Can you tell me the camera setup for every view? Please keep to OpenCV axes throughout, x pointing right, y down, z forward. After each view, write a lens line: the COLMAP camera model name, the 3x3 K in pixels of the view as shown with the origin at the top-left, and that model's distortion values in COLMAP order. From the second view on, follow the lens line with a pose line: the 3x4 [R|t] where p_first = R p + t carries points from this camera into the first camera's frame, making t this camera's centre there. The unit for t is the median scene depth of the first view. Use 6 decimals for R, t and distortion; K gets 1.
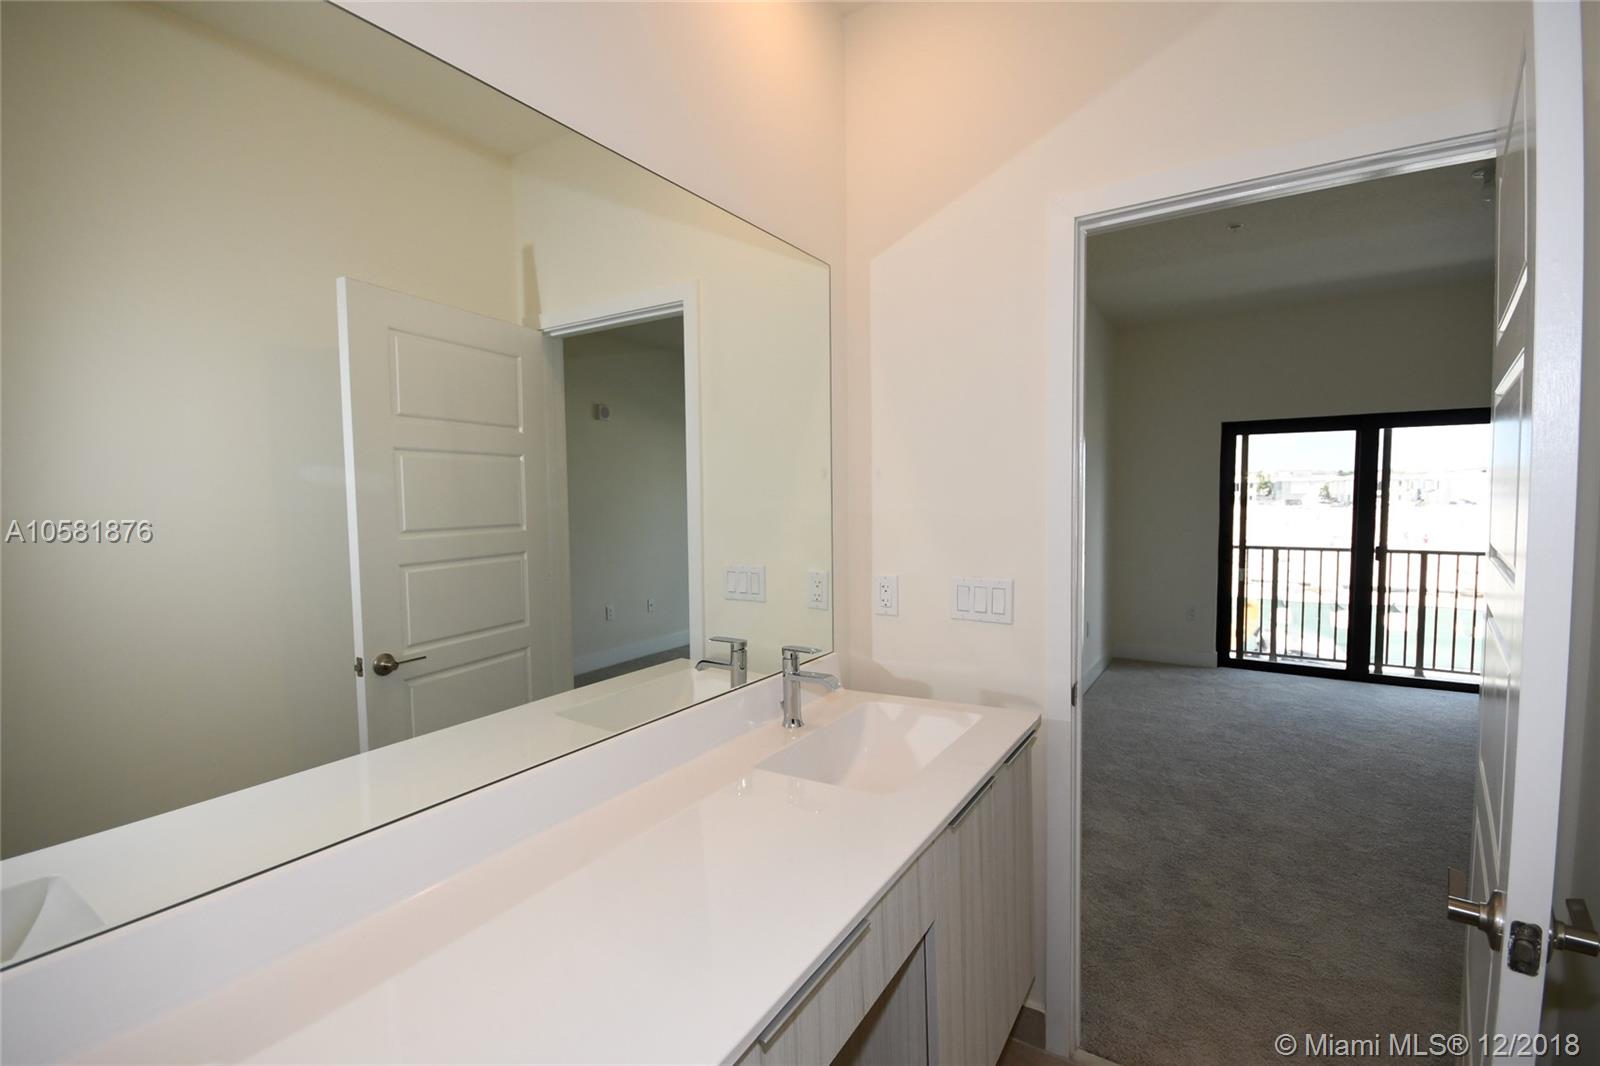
lens RADIAL K [[707.4, 0, 801.5], [0, 707.4, 536.4], [0, 0, 1]] dist [0.001849, 0.000272]
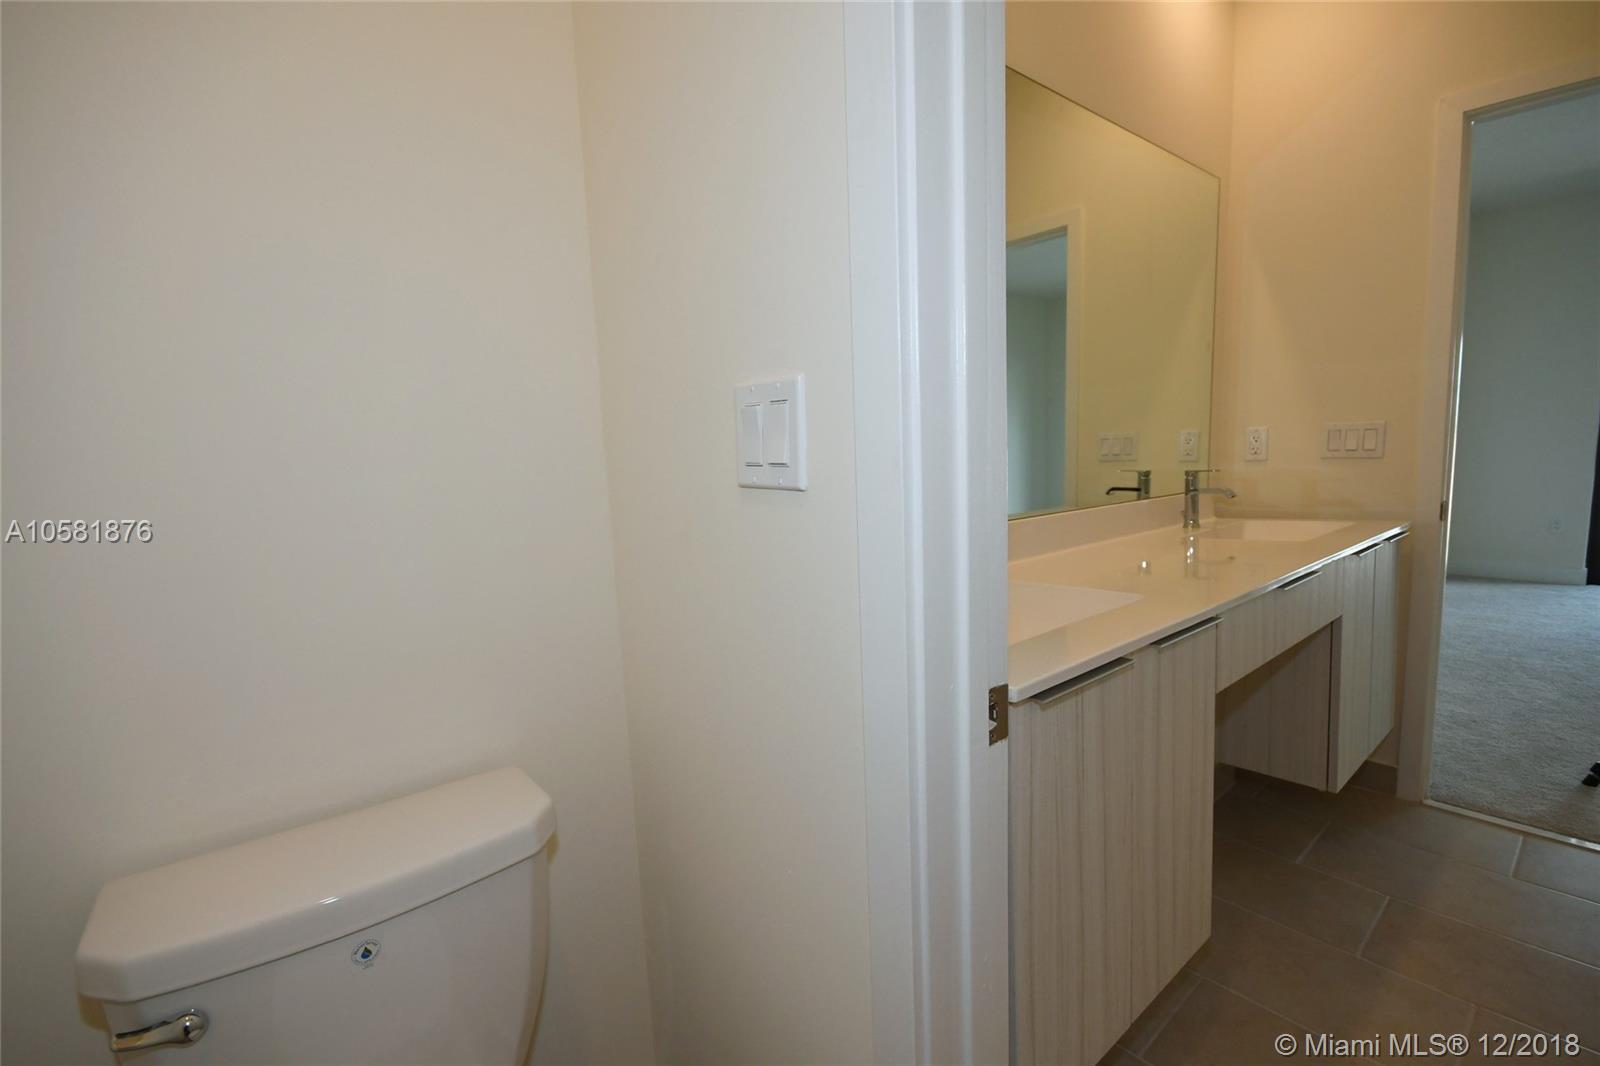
lens RADIAL K [[703.5, 0, 792.2], [0, 703.5, 535.0], [0, 0, 1]] dist [-0.001497, -0.009531]
pose [[0.946422, 0.012807, -0.322678, -0.166395], [0.009773, 0.997620, 0.068260, 0.097394], [0.322784, -0.067757, 0.944044, -0.292046]]
